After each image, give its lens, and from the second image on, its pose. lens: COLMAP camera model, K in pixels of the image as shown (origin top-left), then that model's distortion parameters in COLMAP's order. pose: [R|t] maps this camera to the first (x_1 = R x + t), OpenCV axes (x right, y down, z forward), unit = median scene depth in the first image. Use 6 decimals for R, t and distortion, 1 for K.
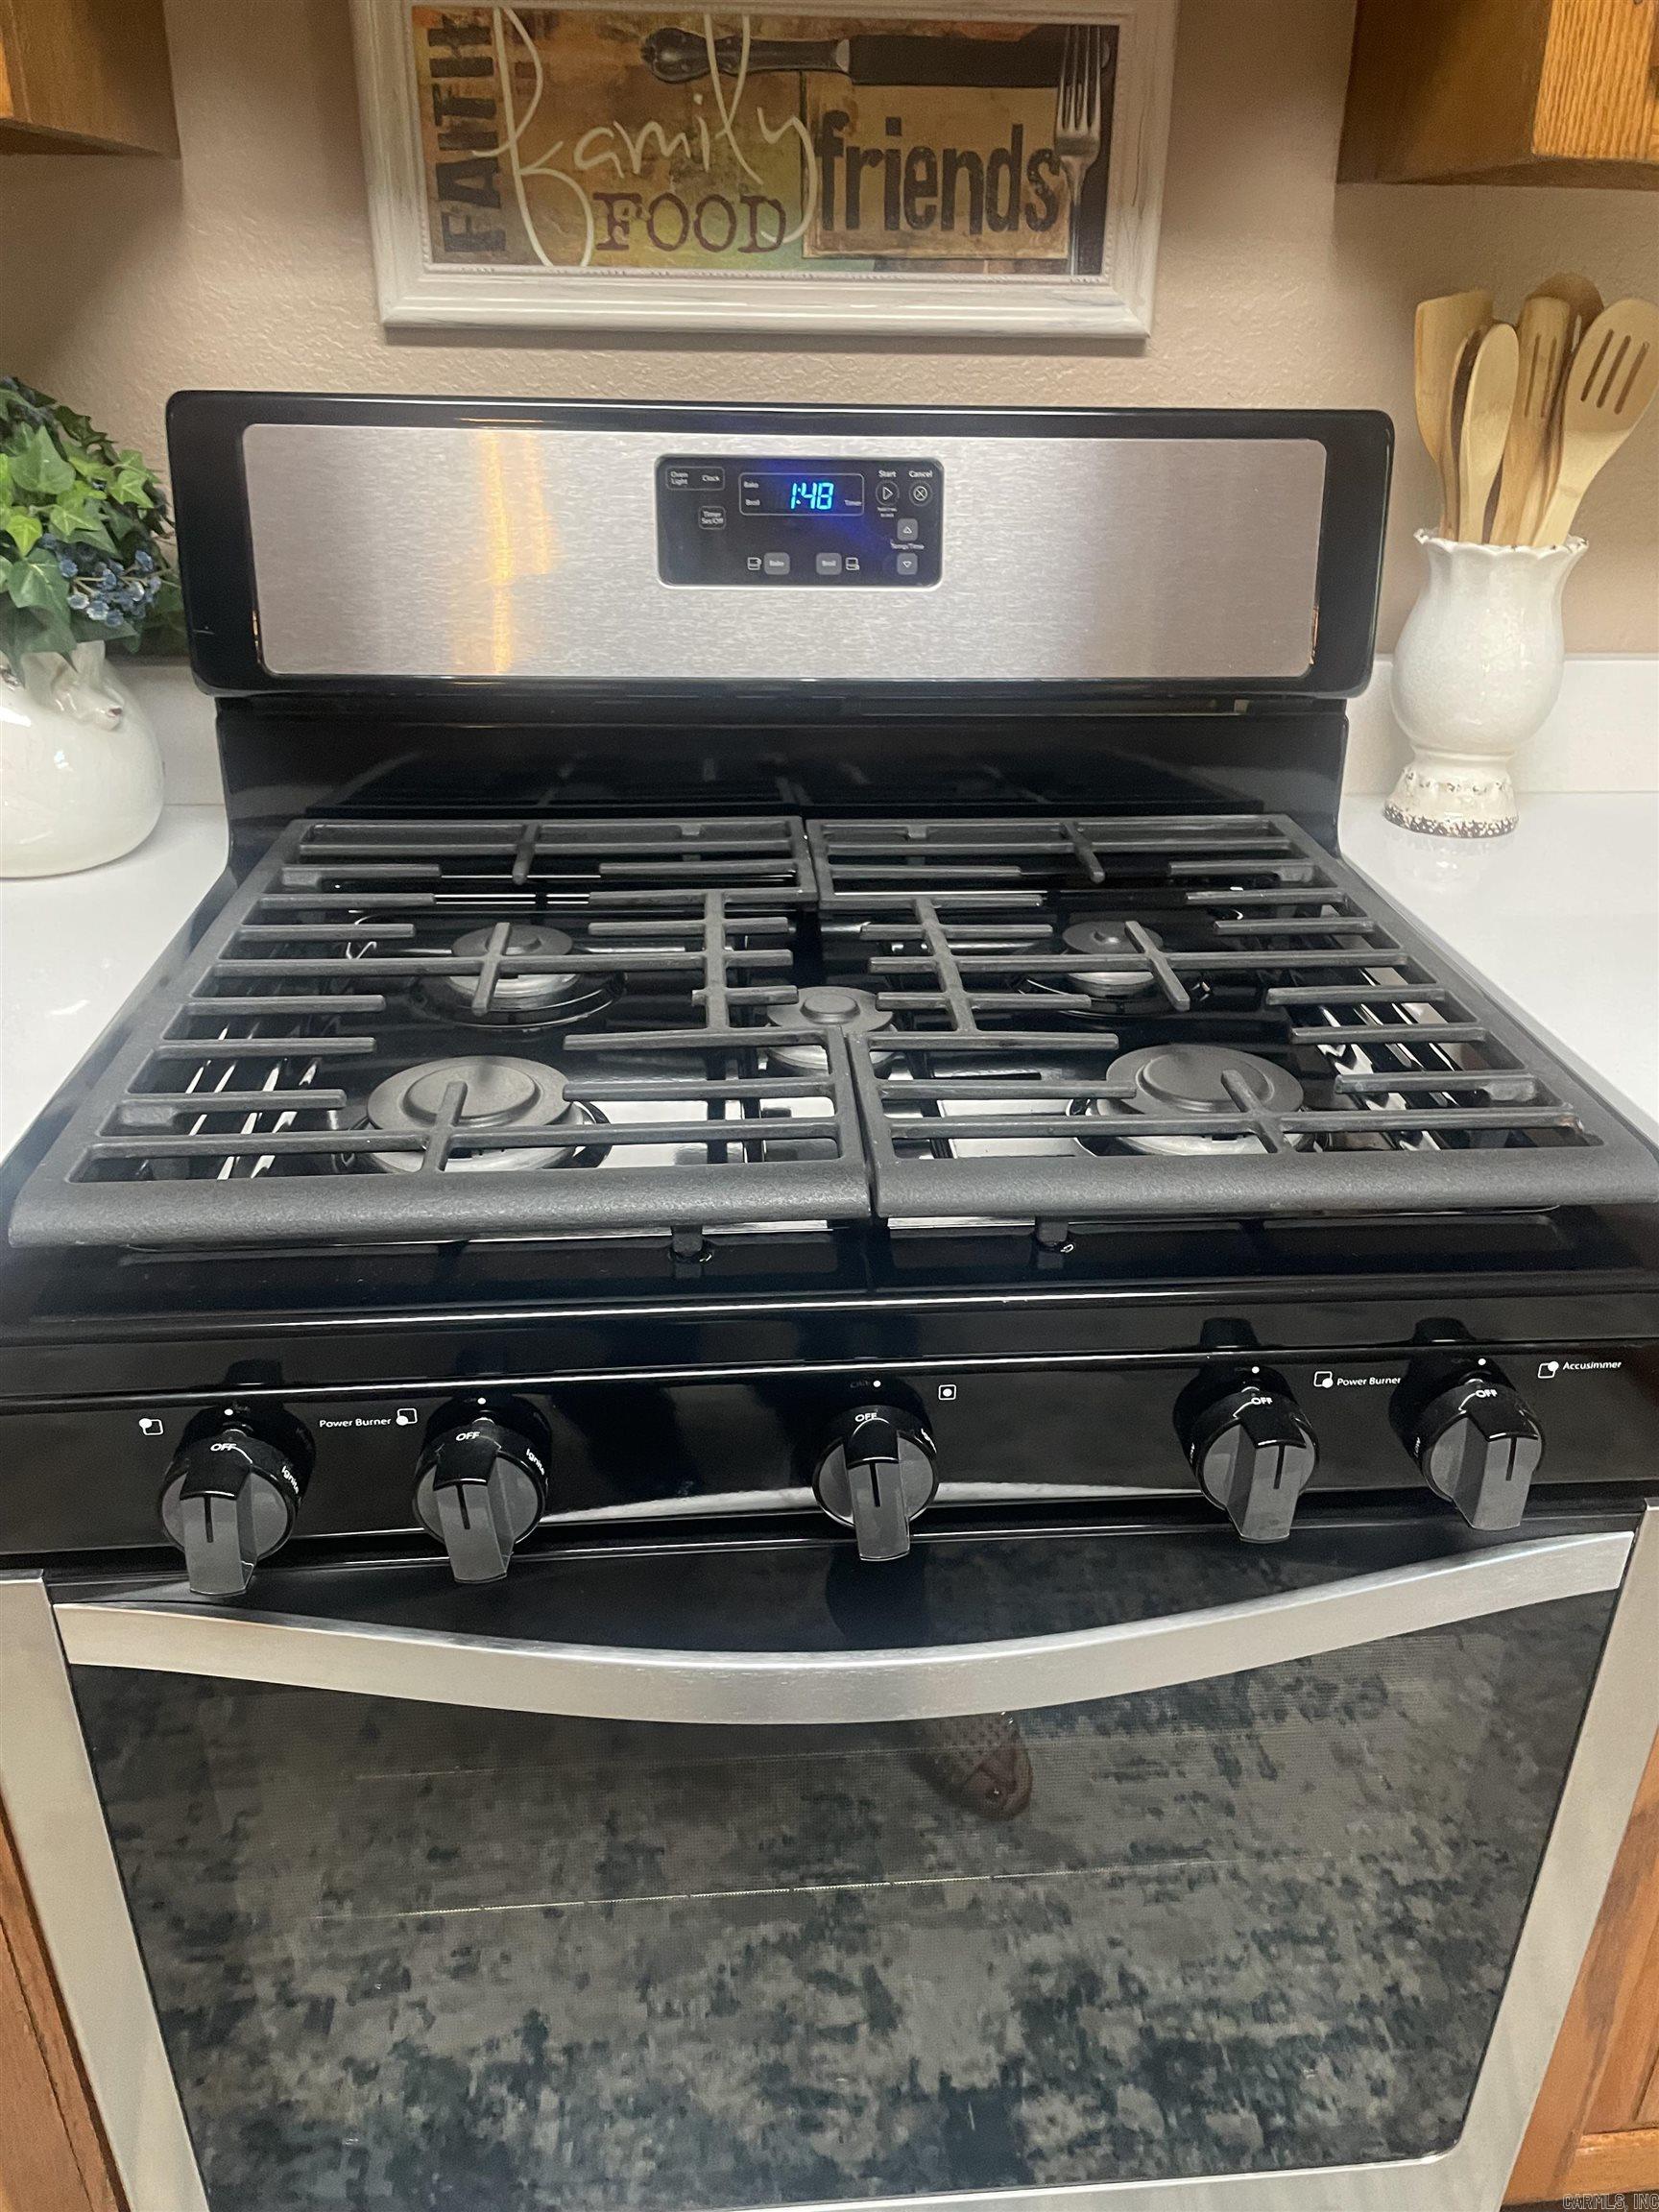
lens RADIAL K [[1661.3, 0, 843.6], [0, 1661.3, 1093.8], [0, 0, 1]] dist [0.084019, -0.110564]
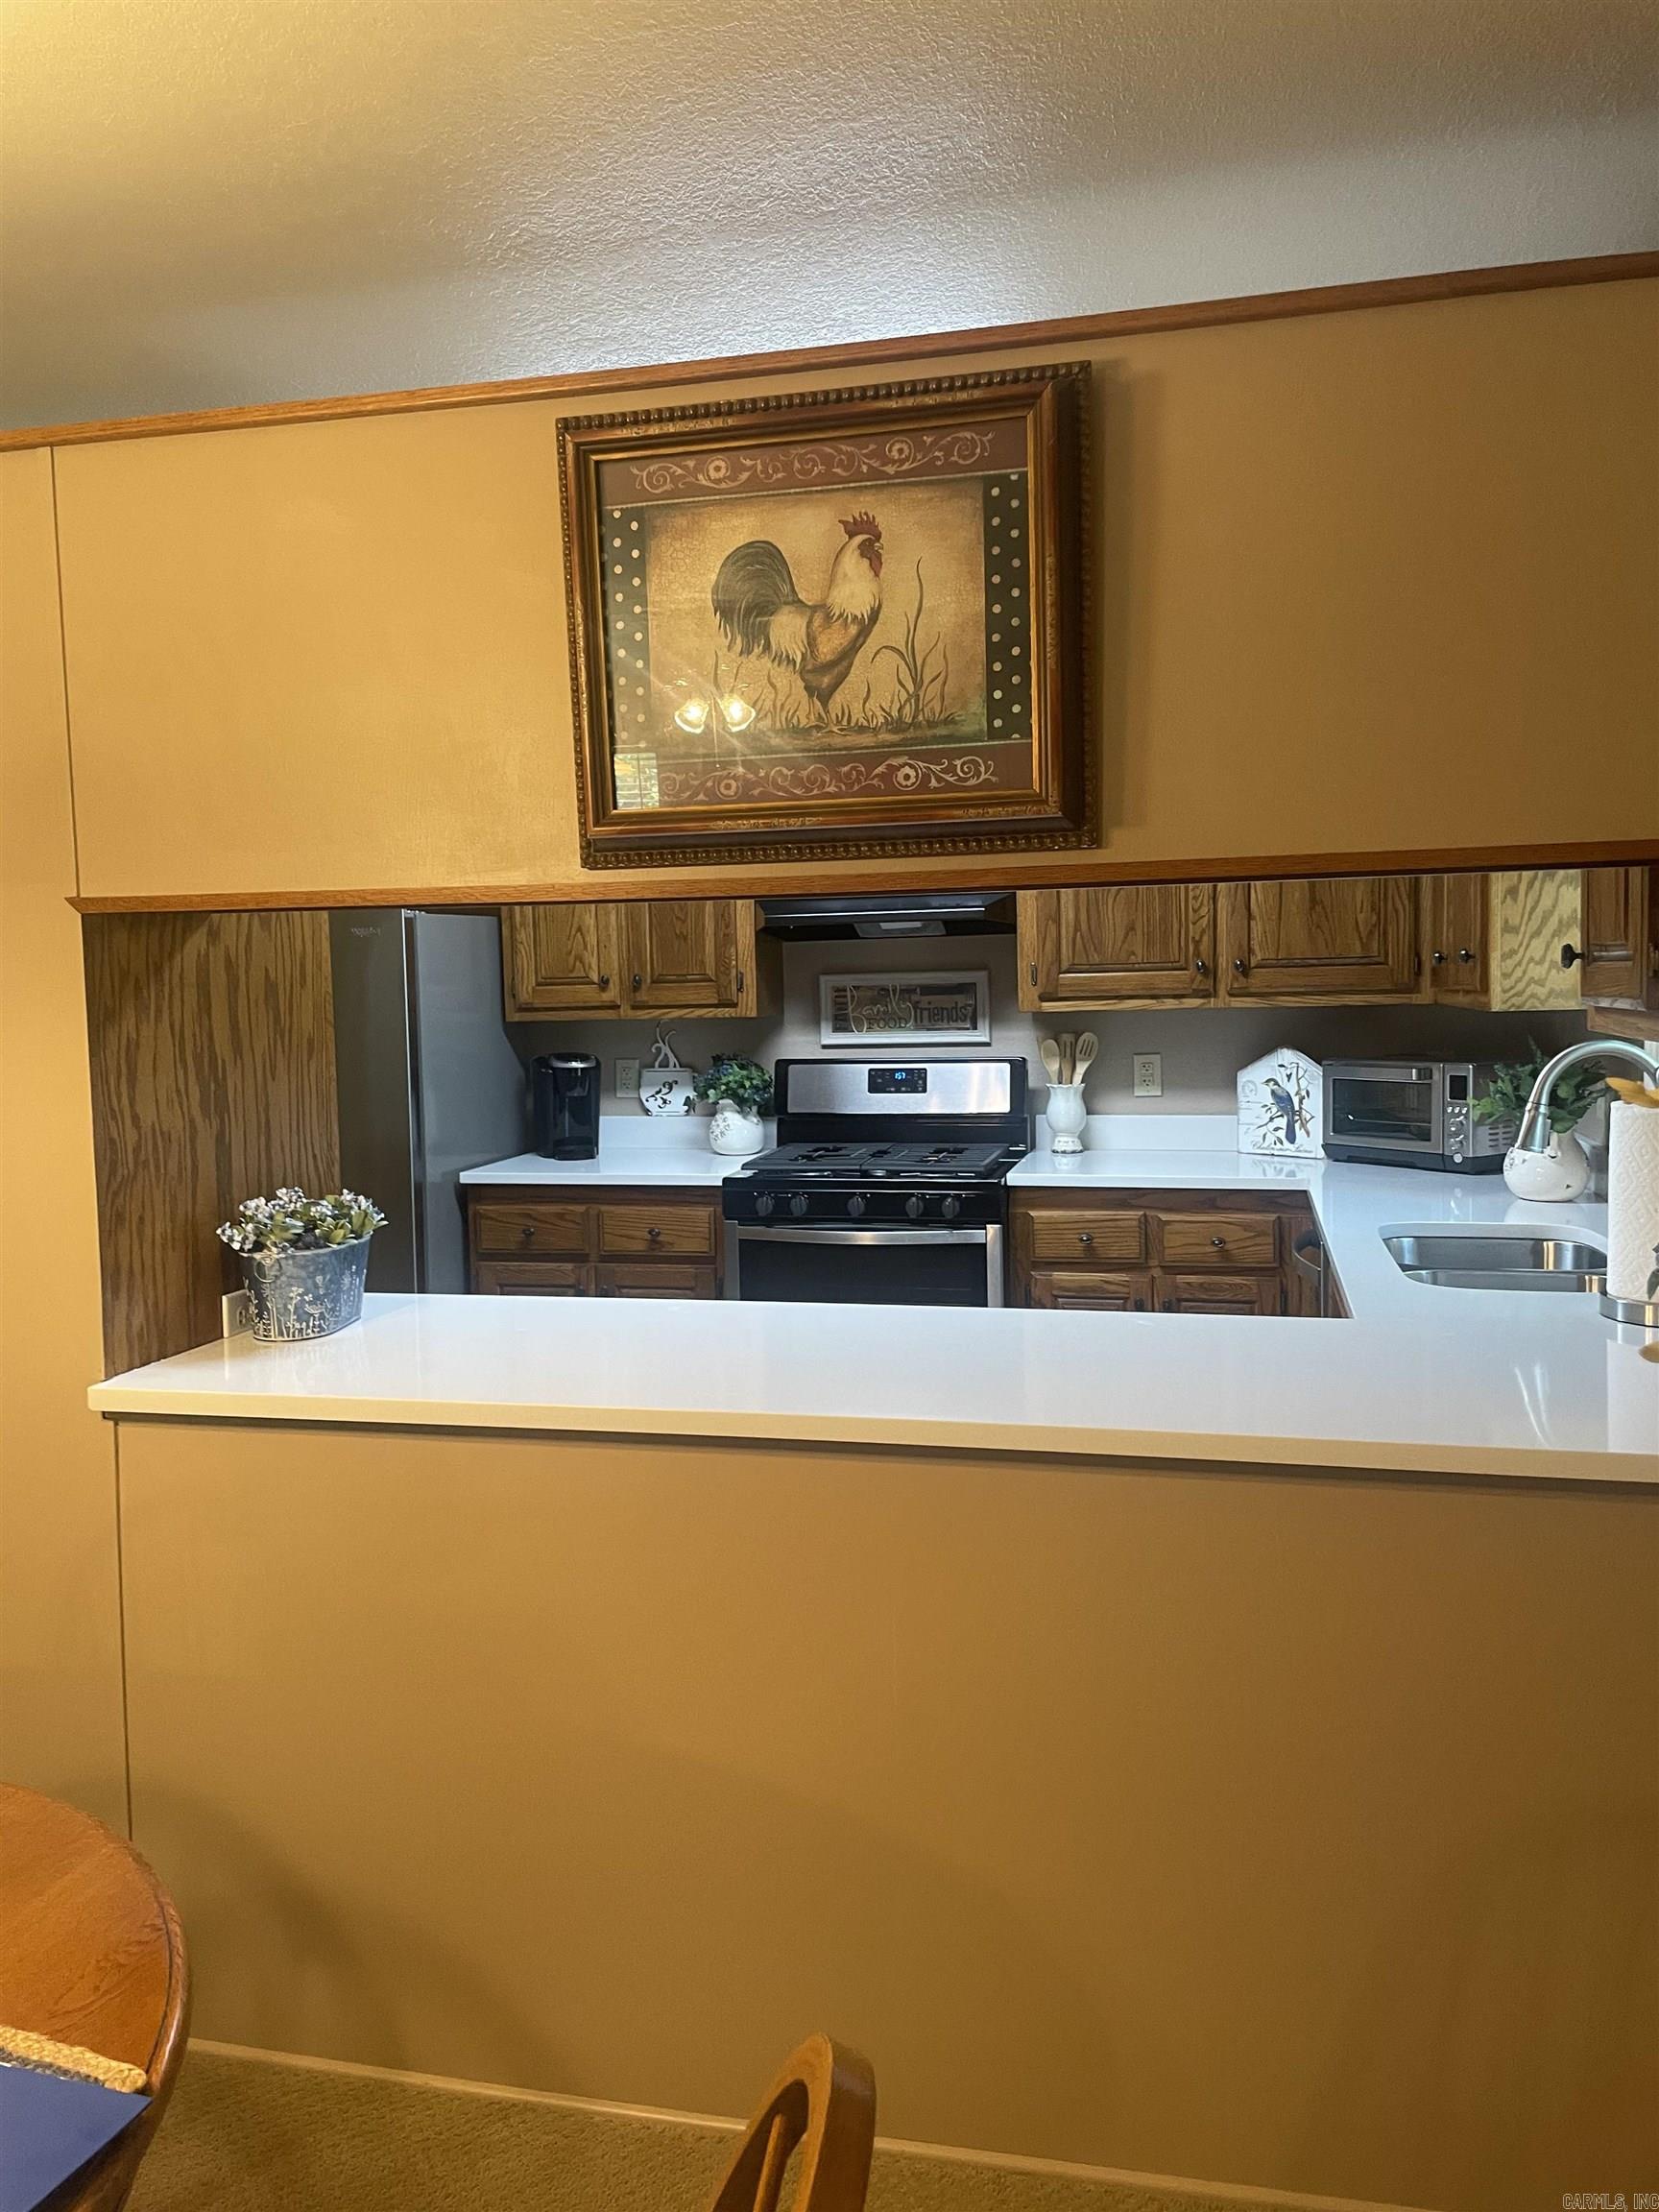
lens RADIAL K [[1661.3, 0, 810.1], [0, 1661.3, 1084.9], [0, 0, 1]] dist [0.084019, -0.110564]
pose [[0.943461, -0.017411, -0.331026, 1.234939], [-0.107822, 0.928197, -0.356126, 1.302958], [0.313457, 0.371683, 0.873840, -3.025409]]
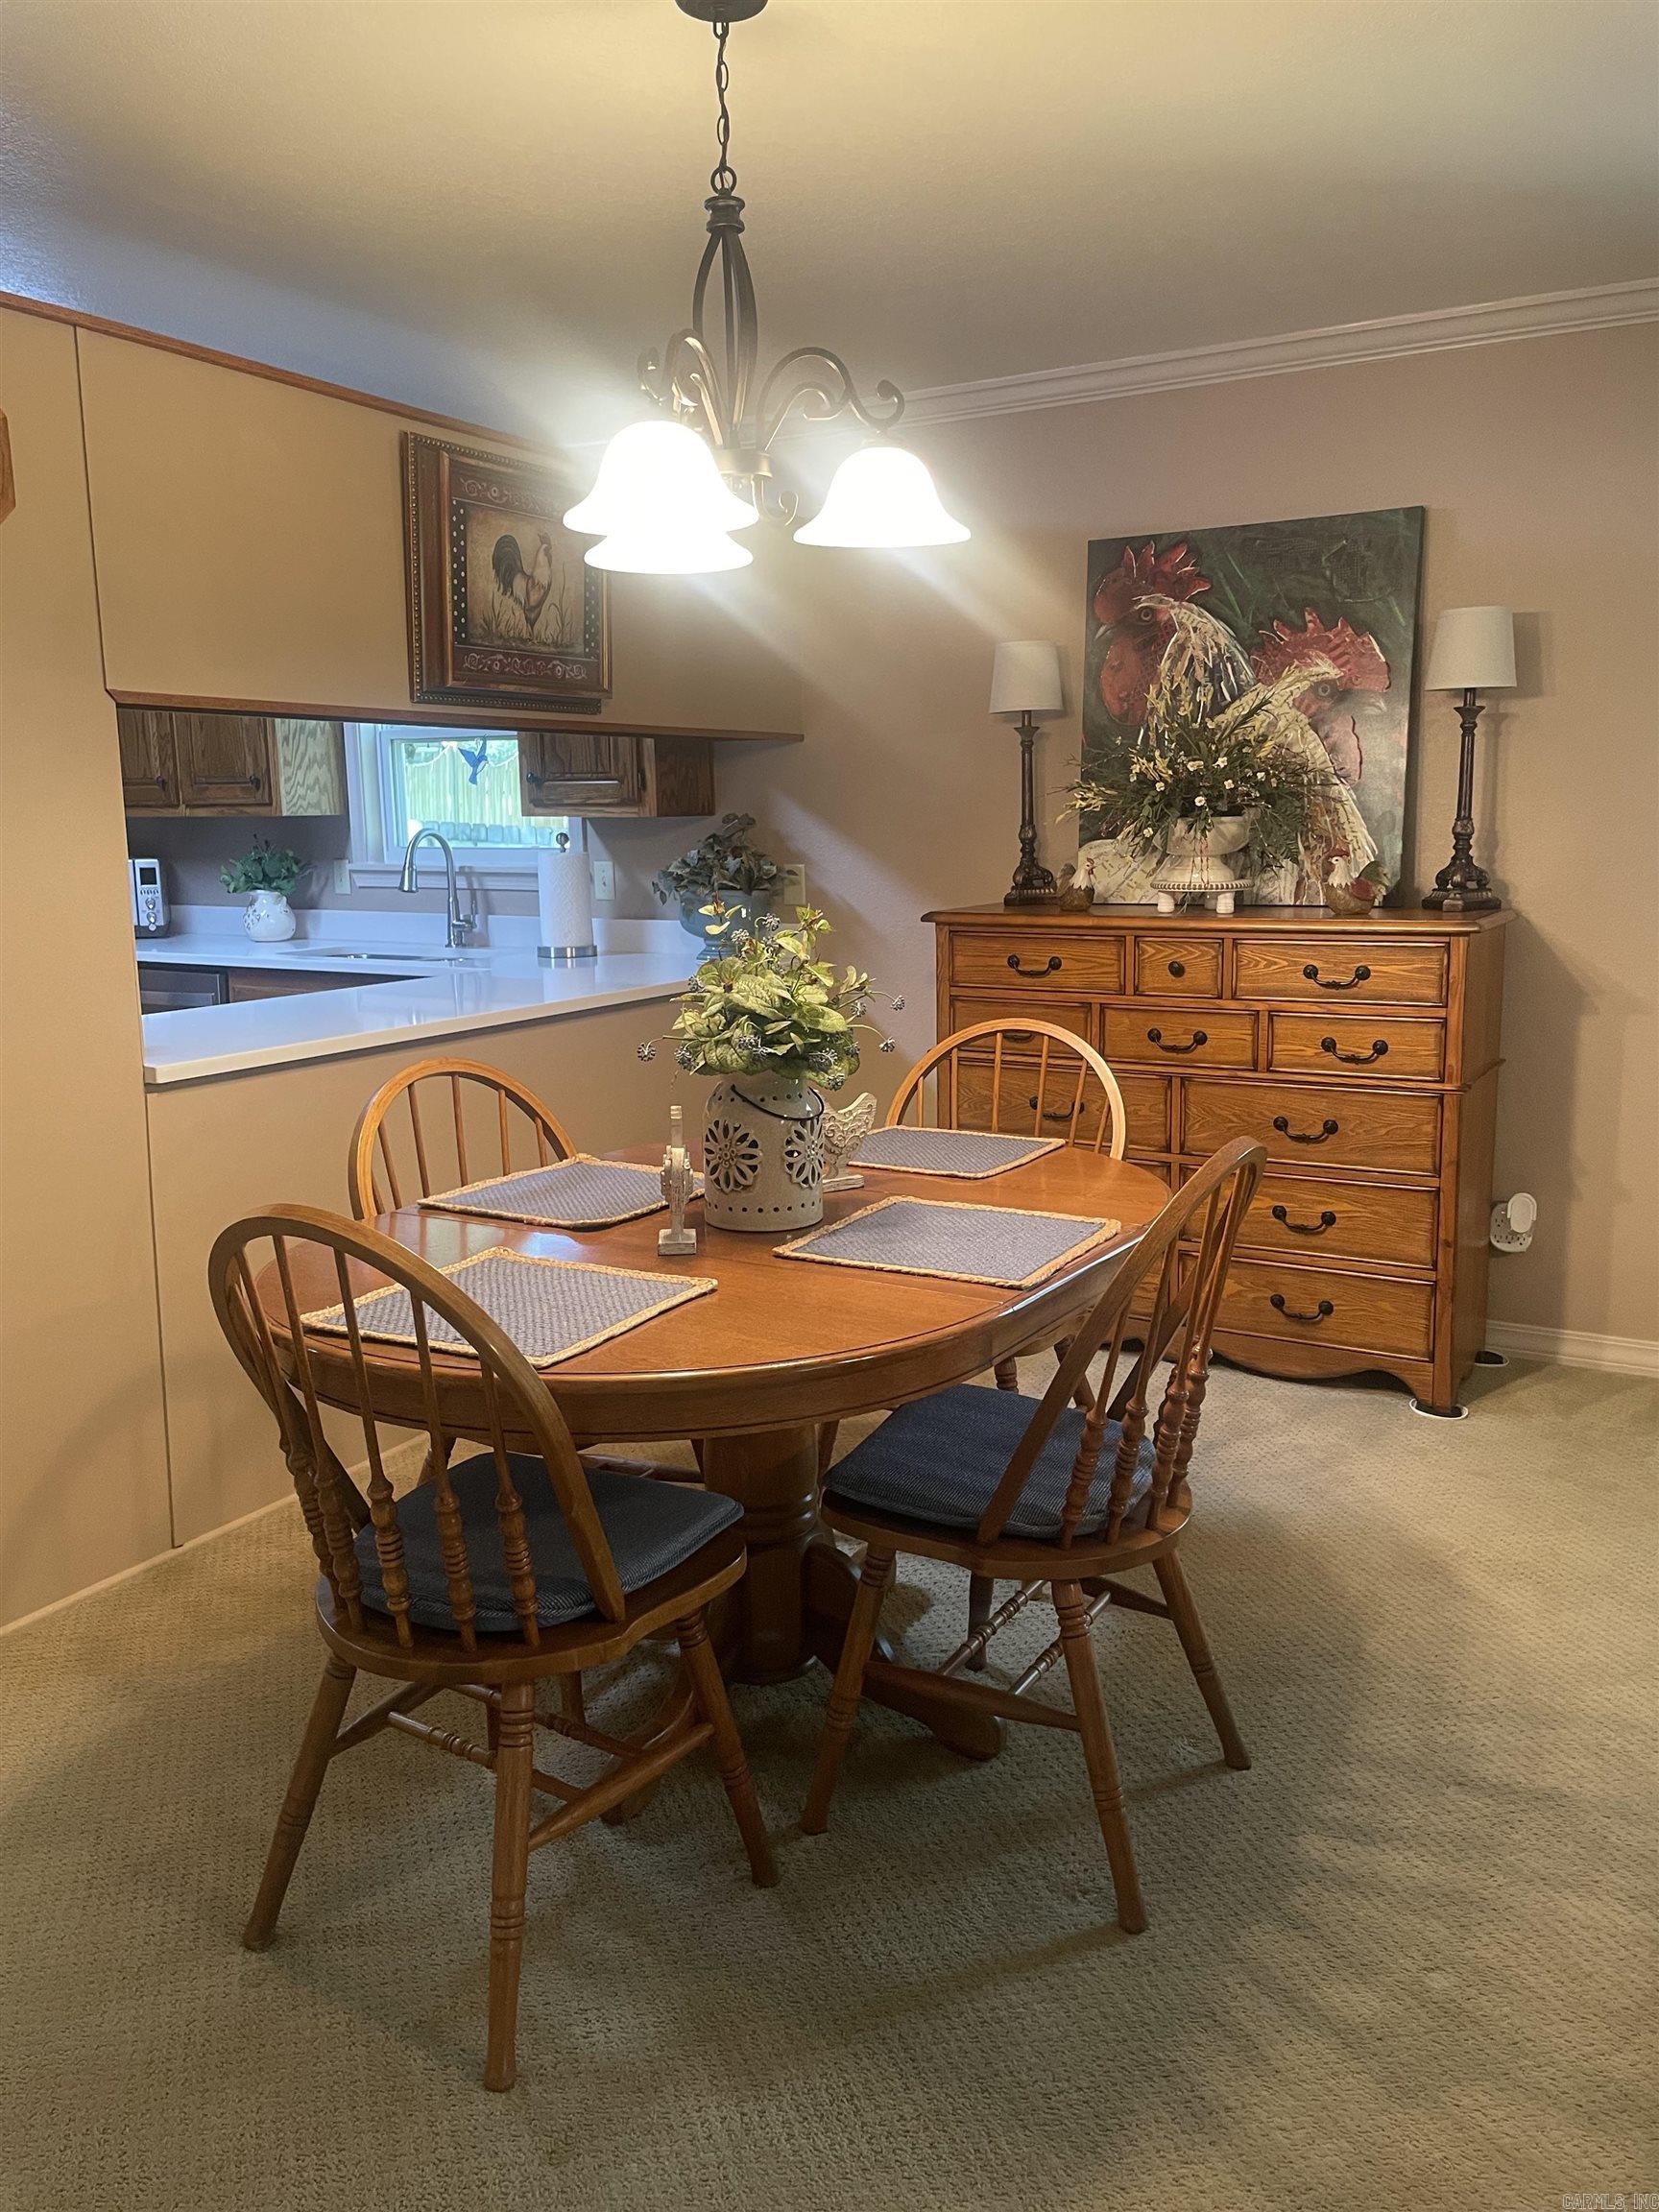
lens RADIAL K [[1661.3, 0, 837.1], [0, 1661.3, 1104.6], [0, 0, 1]] dist [0.084019, -0.110564]
pose [[0.573720, -0.169366, 0.801349, -1.805209], [0.374451, 0.924391, -0.072714, 1.680190], [-0.728445, 0.341784, 0.593761, -3.774532]]
